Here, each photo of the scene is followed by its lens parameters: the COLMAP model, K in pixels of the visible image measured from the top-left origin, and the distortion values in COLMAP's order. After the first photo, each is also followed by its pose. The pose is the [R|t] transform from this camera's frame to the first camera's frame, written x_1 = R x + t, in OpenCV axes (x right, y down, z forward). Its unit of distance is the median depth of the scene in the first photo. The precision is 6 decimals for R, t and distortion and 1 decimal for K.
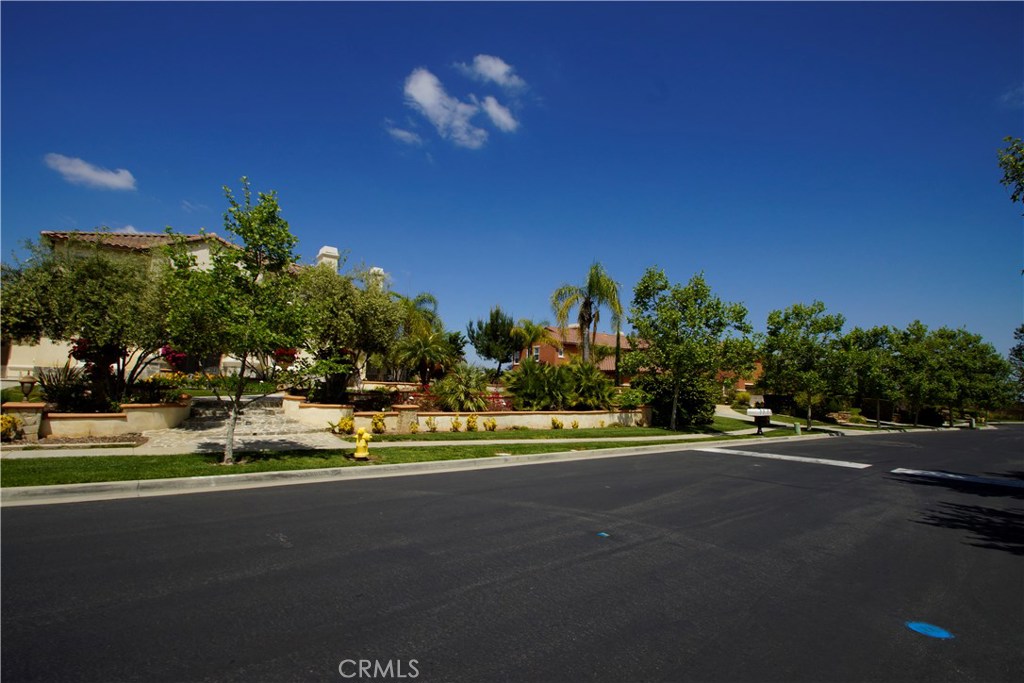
lens RADIAL K [[475.9, 0, 511.5], [0, 475.9, 340.3], [0, 0, 1]] dist [0.000187, 0.000056]
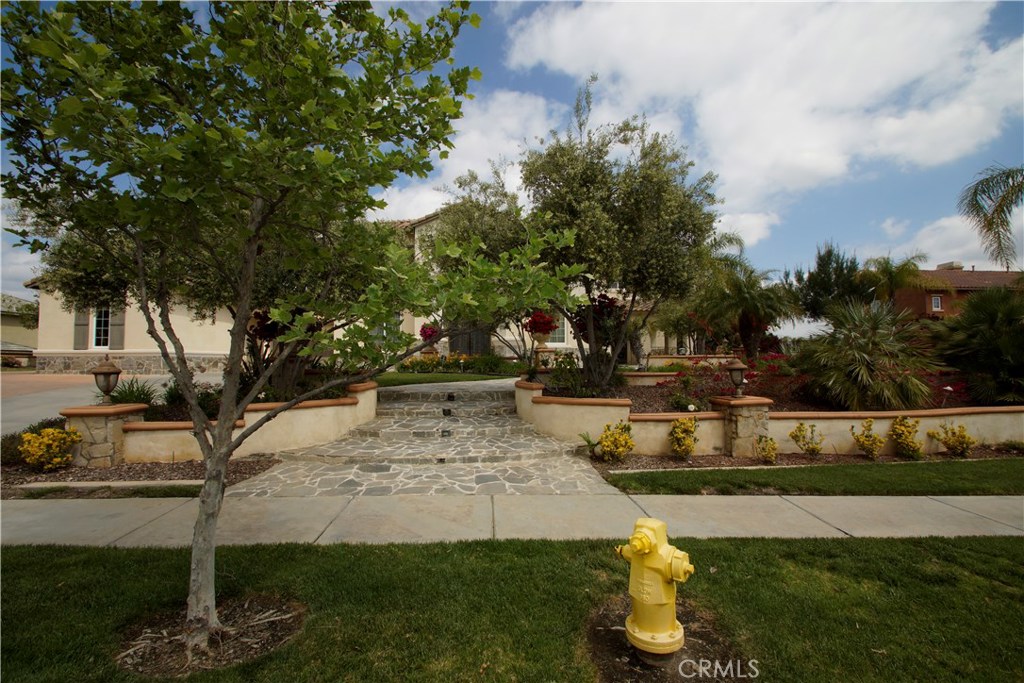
lens RADIAL K [[460.9, 0, 511.6], [0, 460.9, 341.7], [0, 0, 1]] dist [-0.003267, -0.000246]
pose [[0.830356, -0.064618, -0.553474, -0.107424], [0.089519, 0.995822, 0.018039, 0.037445], [0.549996, -0.064526, 0.832671, 0.351385]]
